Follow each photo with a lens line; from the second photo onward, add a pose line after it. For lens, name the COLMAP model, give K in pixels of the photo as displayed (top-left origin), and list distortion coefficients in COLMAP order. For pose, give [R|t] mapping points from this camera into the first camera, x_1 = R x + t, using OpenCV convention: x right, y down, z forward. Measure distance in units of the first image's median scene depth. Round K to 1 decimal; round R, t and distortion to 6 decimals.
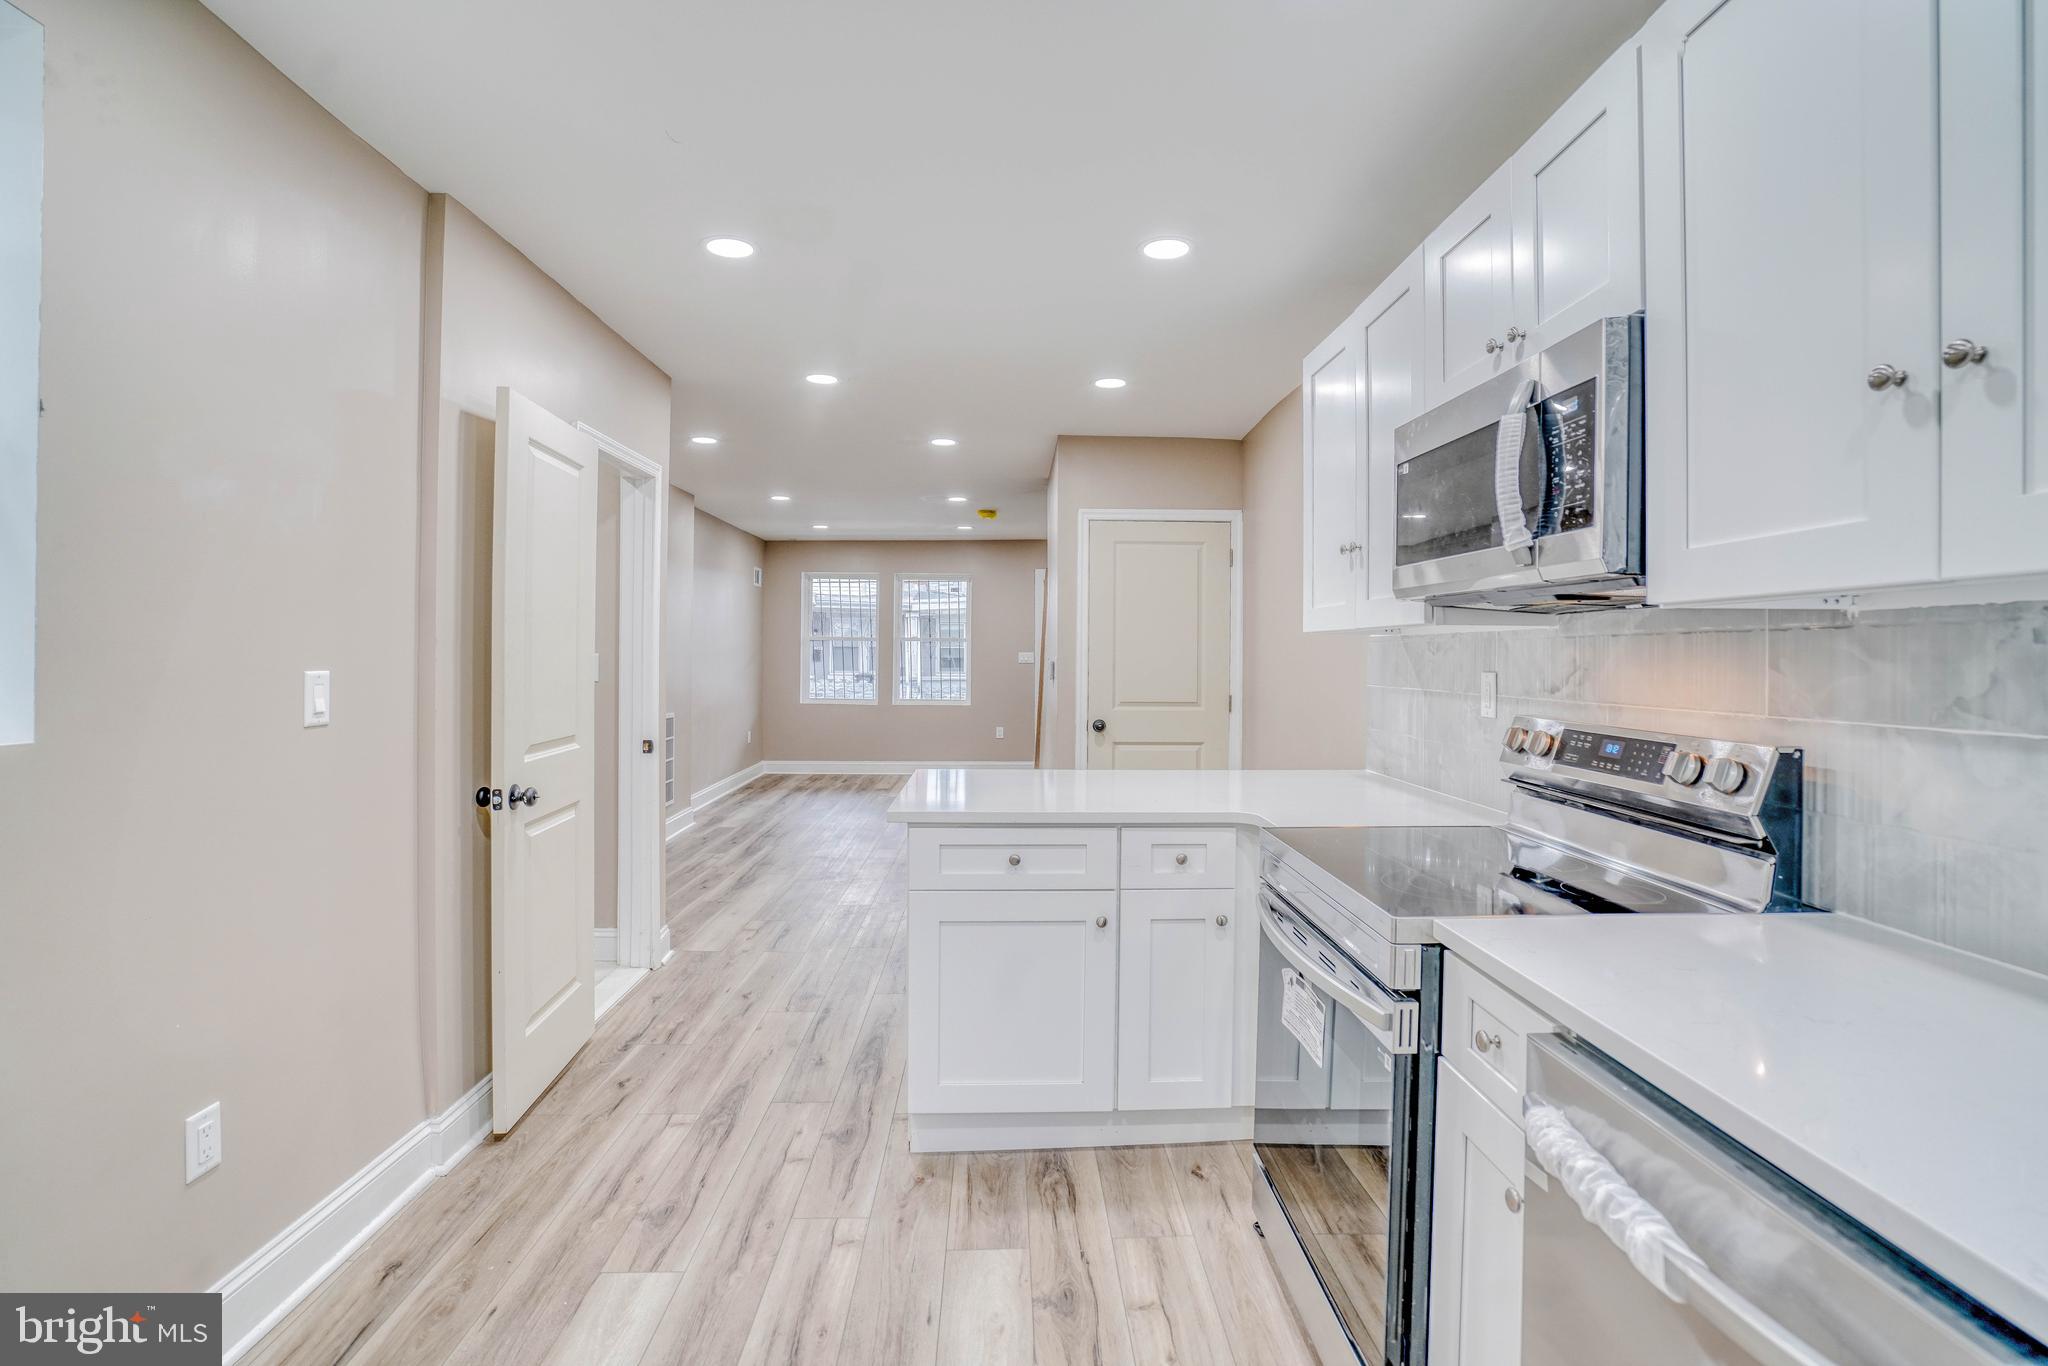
lens RADIAL K [[978.9, 0, 1027.3], [0, 978.9, 656.2], [0, 0, 1]] dist [-0.063761, 0.026031]
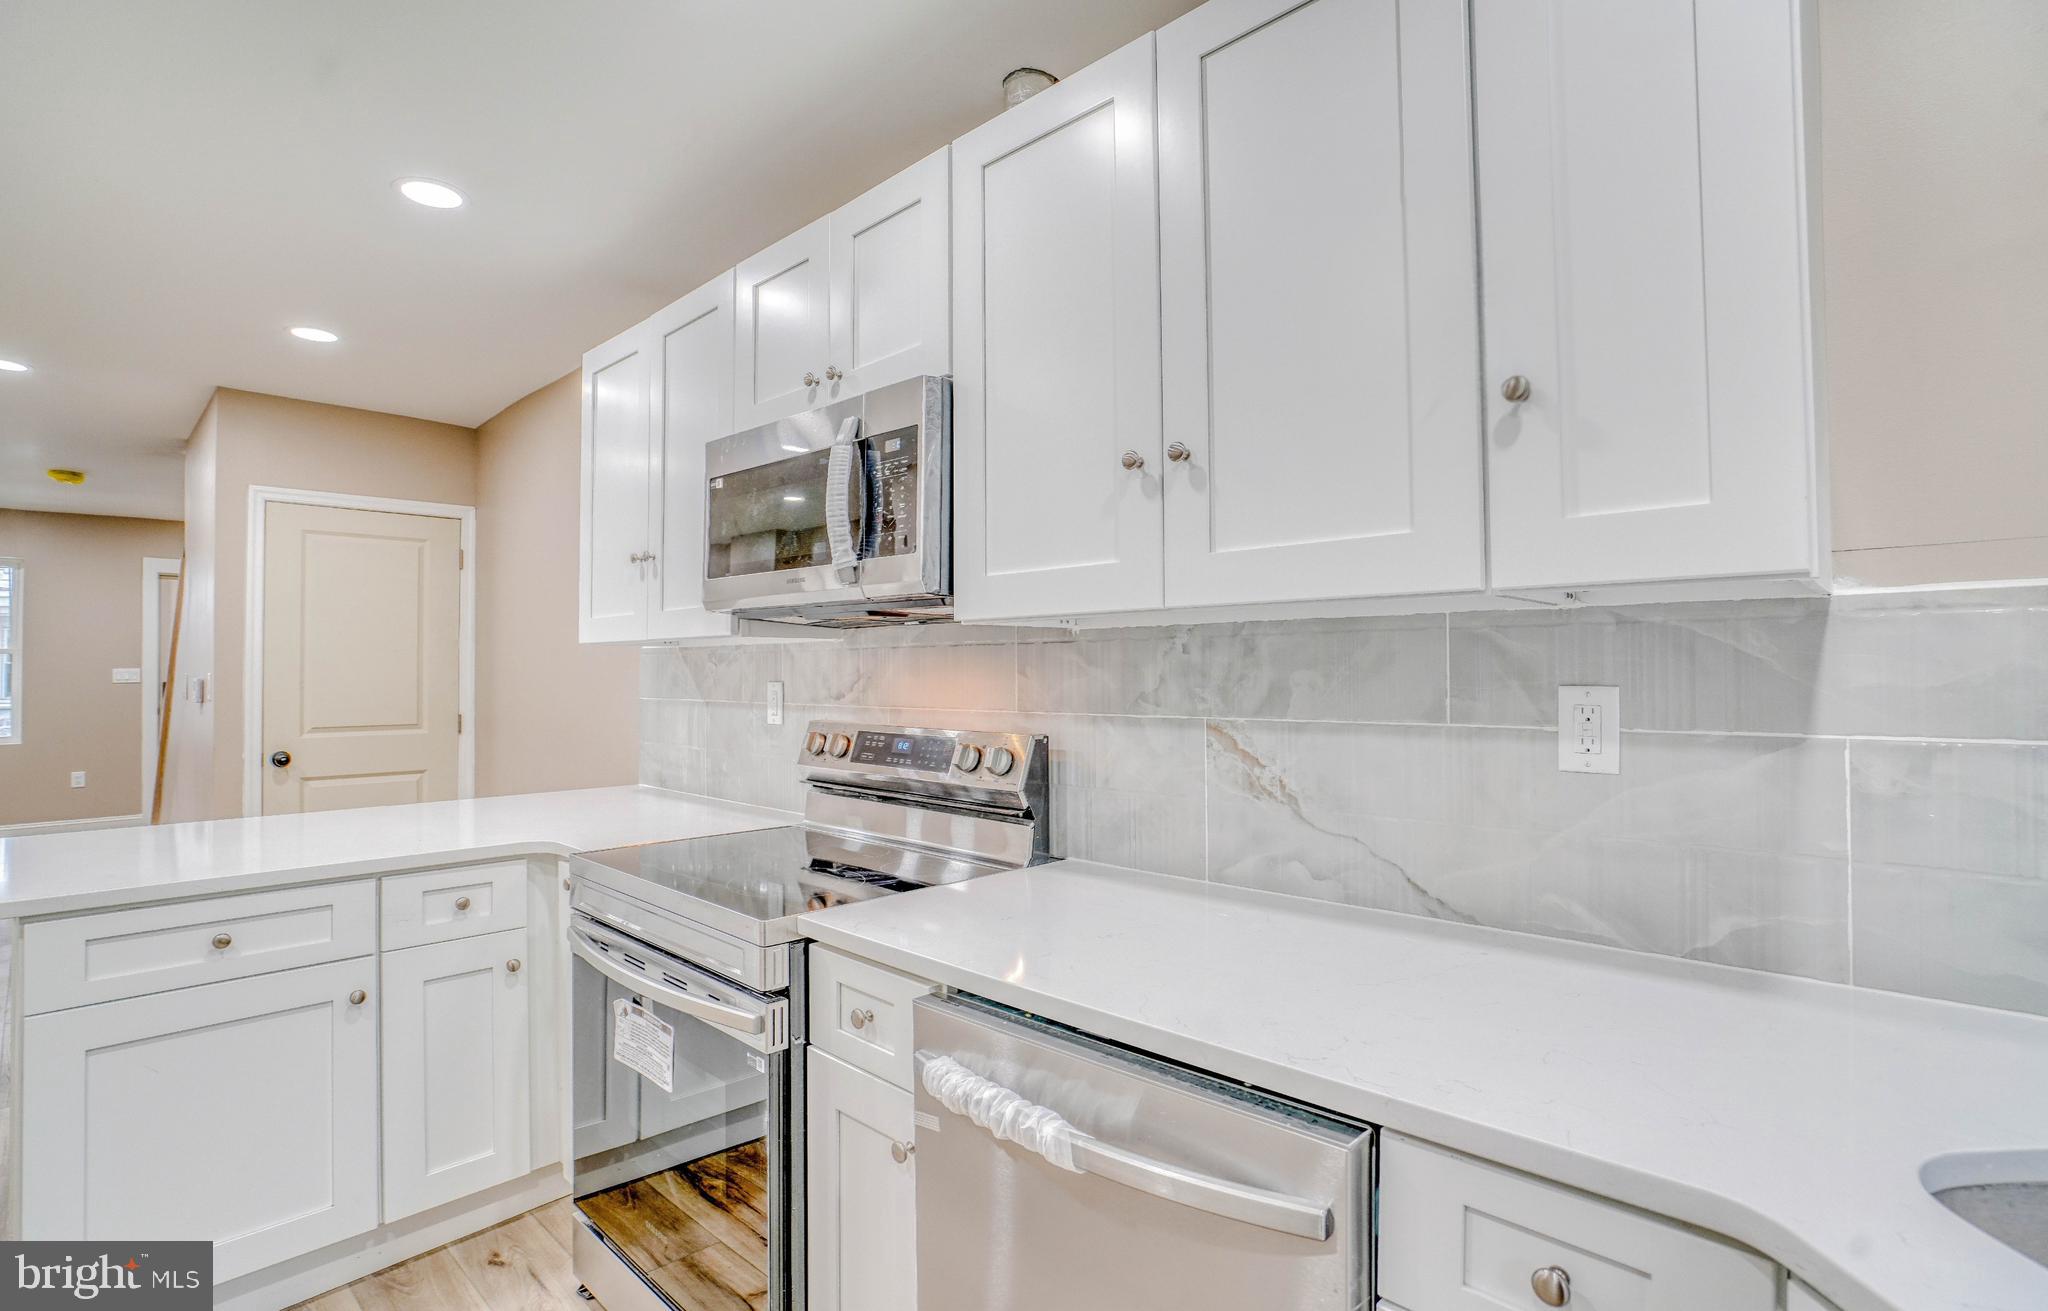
lens RADIAL K [[978.1, 0, 1026.3], [0, 978.1, 655.4], [0, 0, 1]] dist [-0.061218, 0.023927]
pose [[0.710314, 0.001374, 0.703883, -0.094907], [0.009184, 0.999895, -0.011220, 0.001969], [-0.703825, 0.014434, 0.710227, 0.046204]]
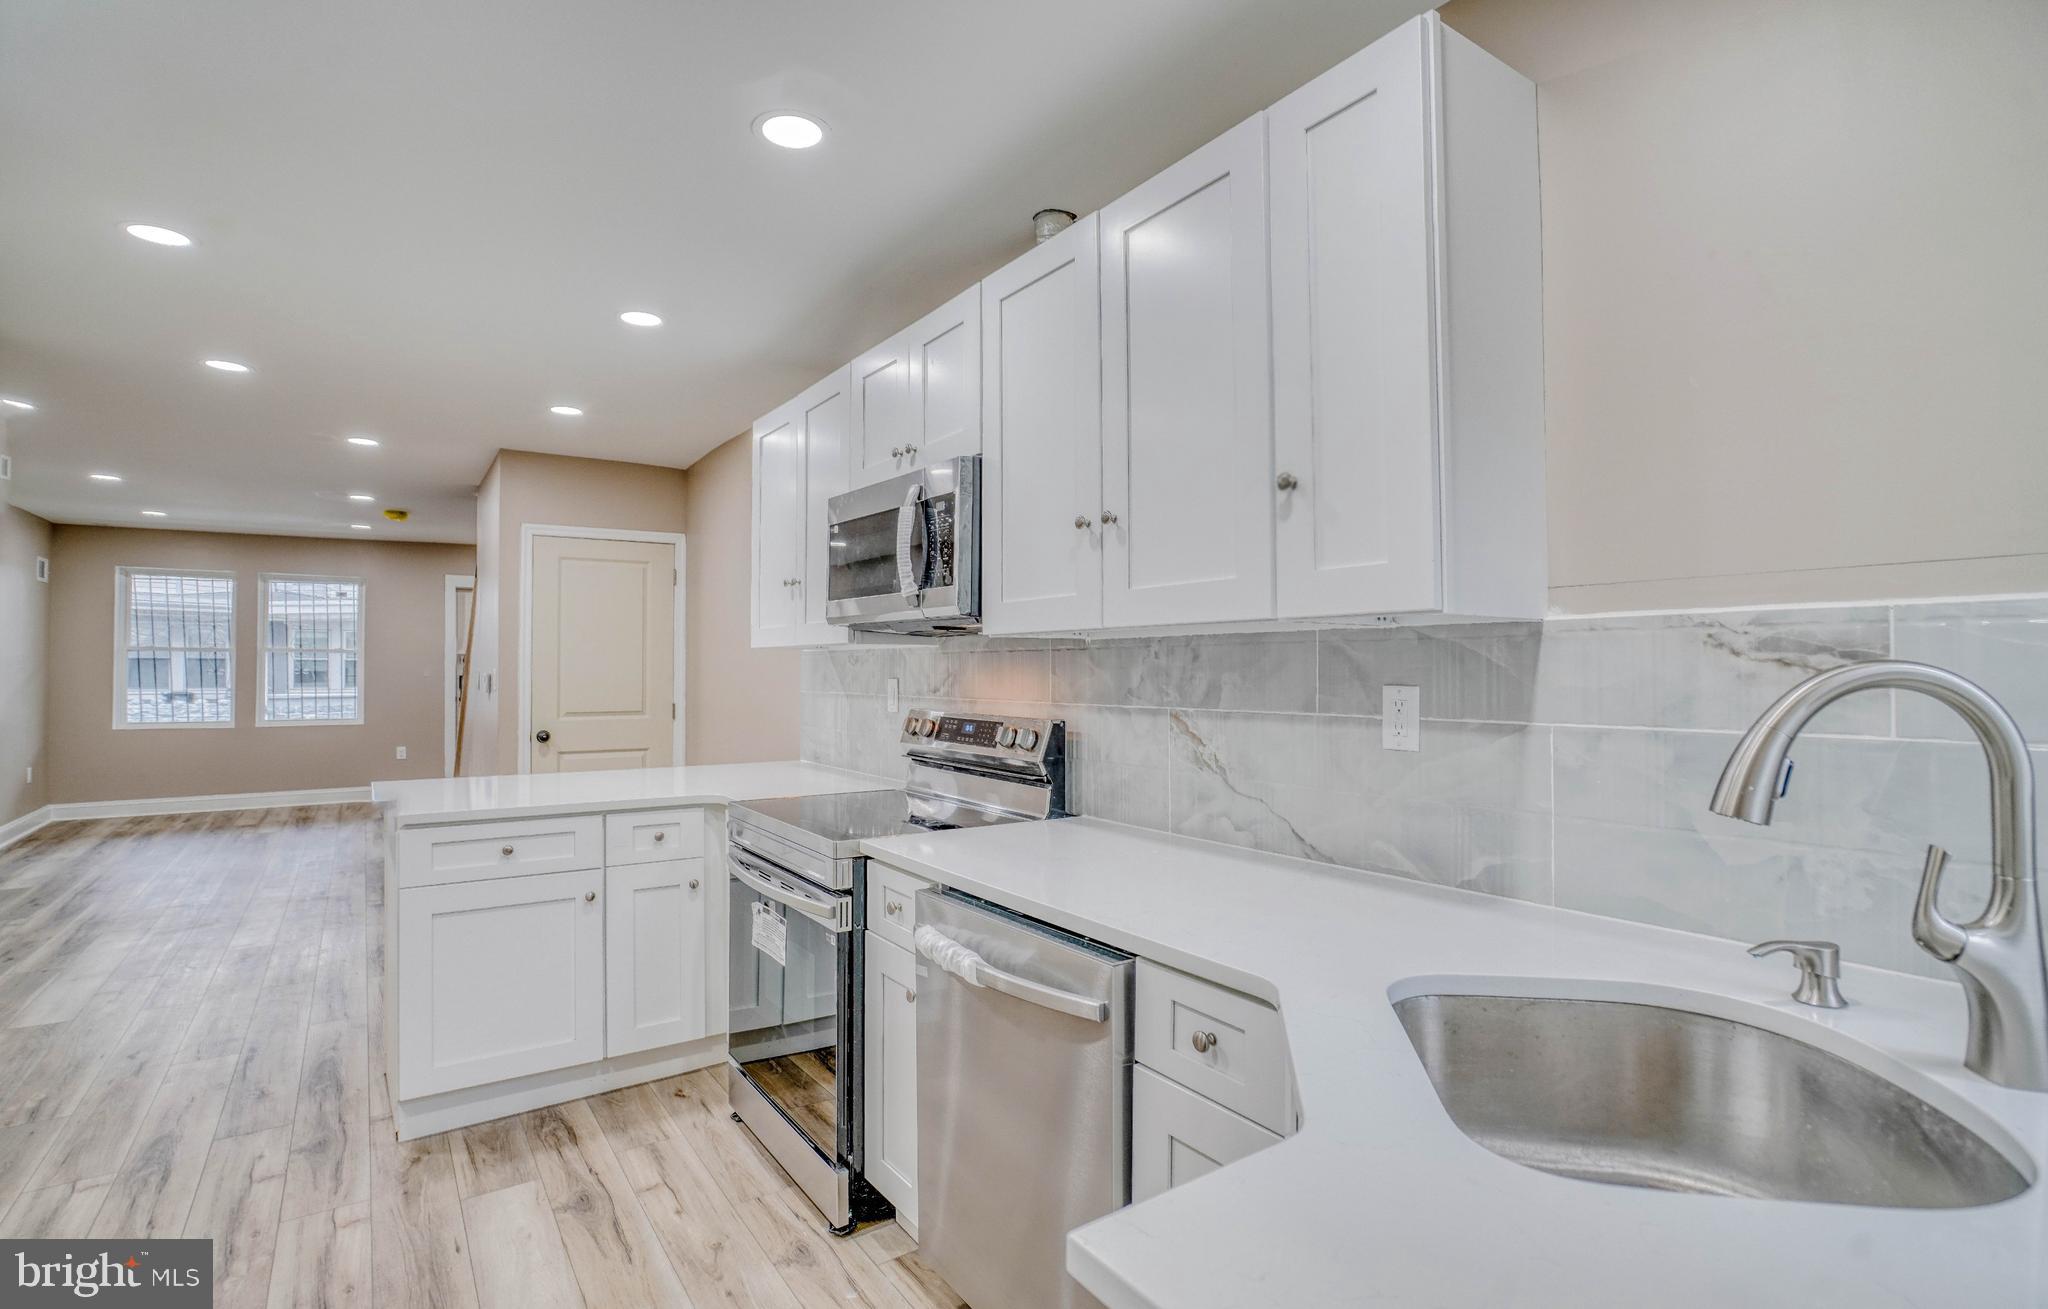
lens RADIAL K [[978.1, 0, 1026.3], [0, 978.1, 654.4], [0, 0, 1]] dist [-0.061218, 0.023927]
pose [[0.837378, 0.000537, 0.546624, -0.130377], [0.006262, 0.999924, -0.010575, -0.001959], [-0.546589, 0.012278, 0.837311, -0.283427]]
